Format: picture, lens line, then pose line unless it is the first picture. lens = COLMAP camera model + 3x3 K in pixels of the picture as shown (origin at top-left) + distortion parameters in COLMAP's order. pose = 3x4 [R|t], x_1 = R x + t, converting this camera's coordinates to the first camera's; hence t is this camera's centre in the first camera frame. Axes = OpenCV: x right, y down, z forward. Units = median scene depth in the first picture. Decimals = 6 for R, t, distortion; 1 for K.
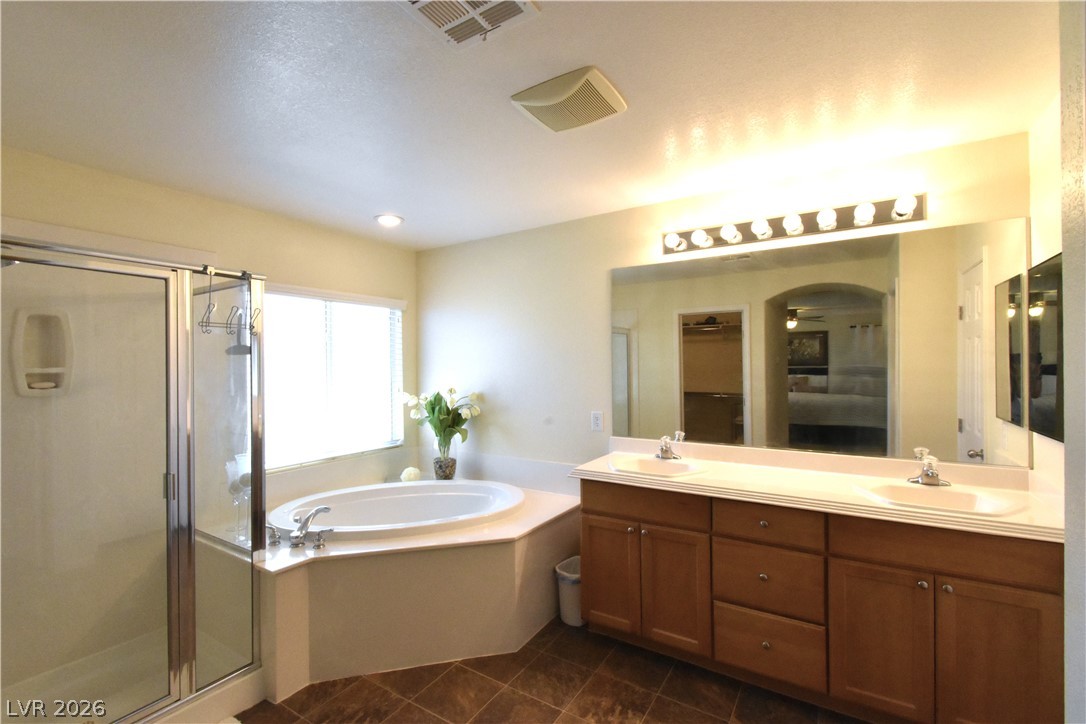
lens RADIAL K [[484.2, 0, 552.7], [0, 484.2, 364.0], [0, 0, 1]] dist [0.007148, -0.003534]
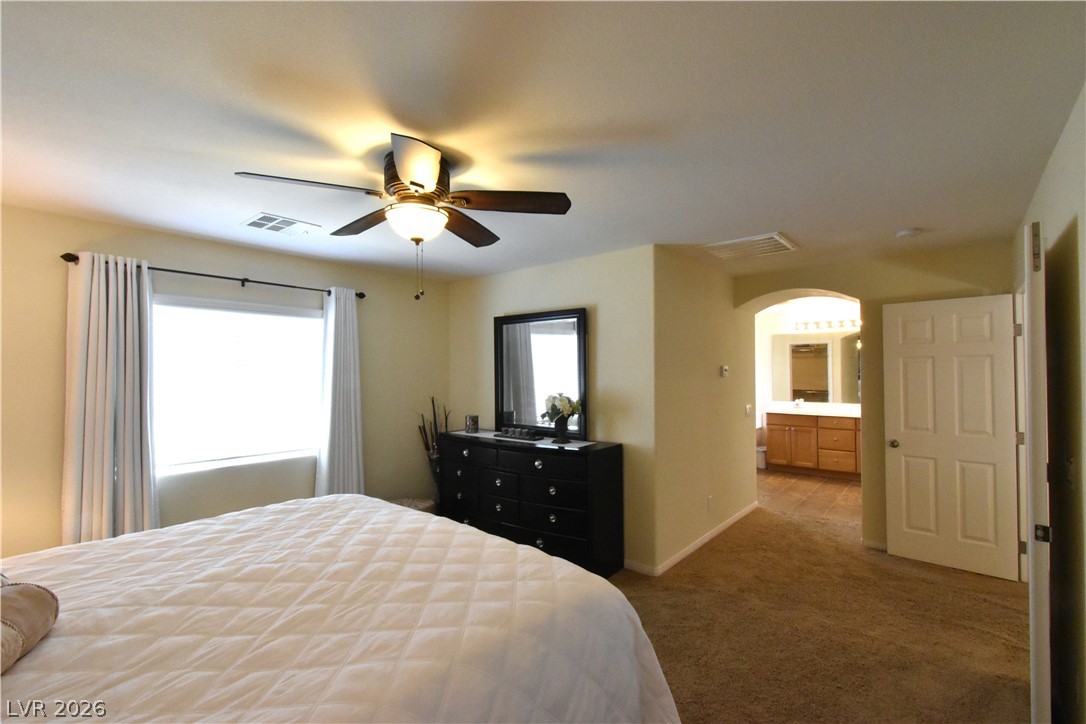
lens RADIAL K [[484.2, 0, 550.6], [0, 484.2, 367.1], [0, 0, 1]] dist [0.007148, -0.003534]
pose [[0.989418, 0.002518, -0.145069, -0.819982], [-0.004085, 0.999936, -0.010506, 0.005852], [0.145033, 0.010988, 0.989366, -2.085123]]
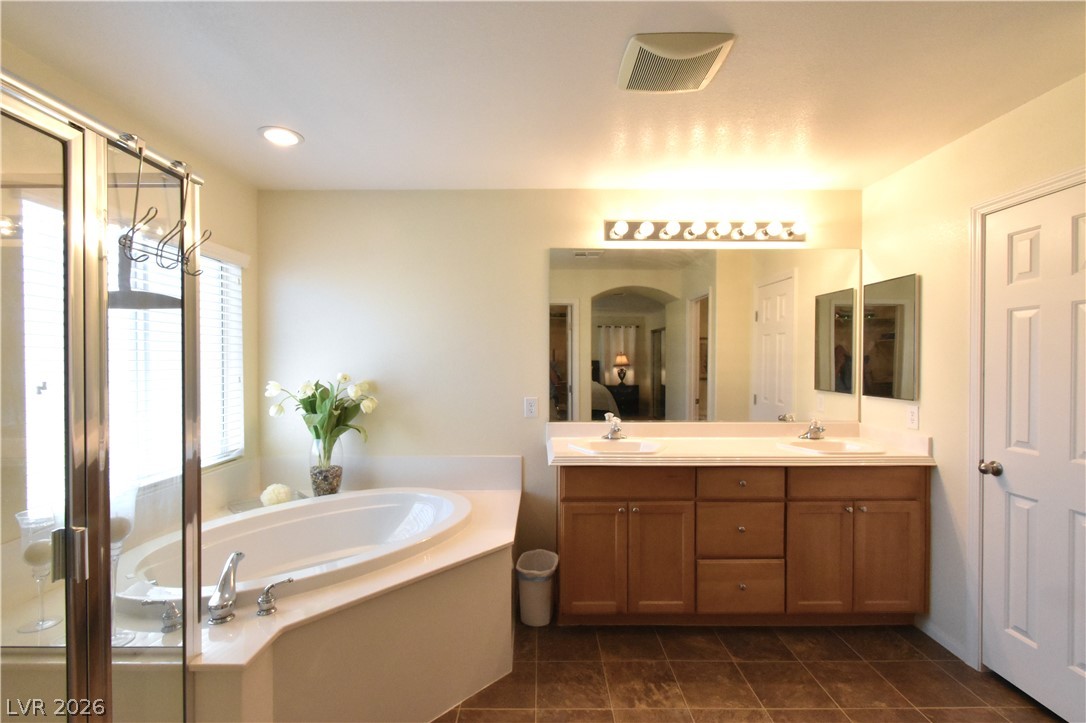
lens RADIAL K [[484.2, 0, 556.4], [0, 484.2, 363.9], [0, 0, 1]] dist [0.007148, -0.003534]
pose [[0.839170, 0.004286, 0.543853, -0.492165], [-0.009056, 0.999940, 0.006093, 0.034494], [-0.543794, -0.010038, 0.839159, 0.232570]]
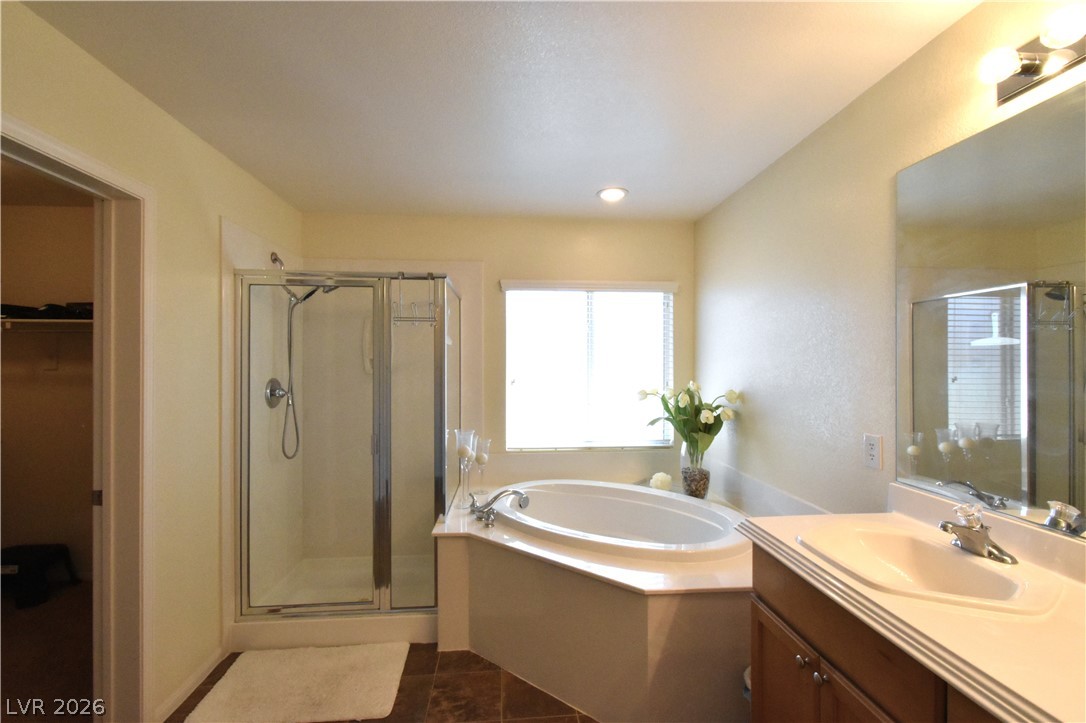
lens RADIAL K [[484.2, 0, 539.4], [0, 484.2, 365.6], [0, 0, 1]] dist [0.007148, -0.003534]
pose [[0.584141, 0.010639, -0.811583, 0.412987], [-0.002624, 0.999934, 0.011219, 0.017378], [0.811648, -0.004423, 0.584130, 0.459603]]
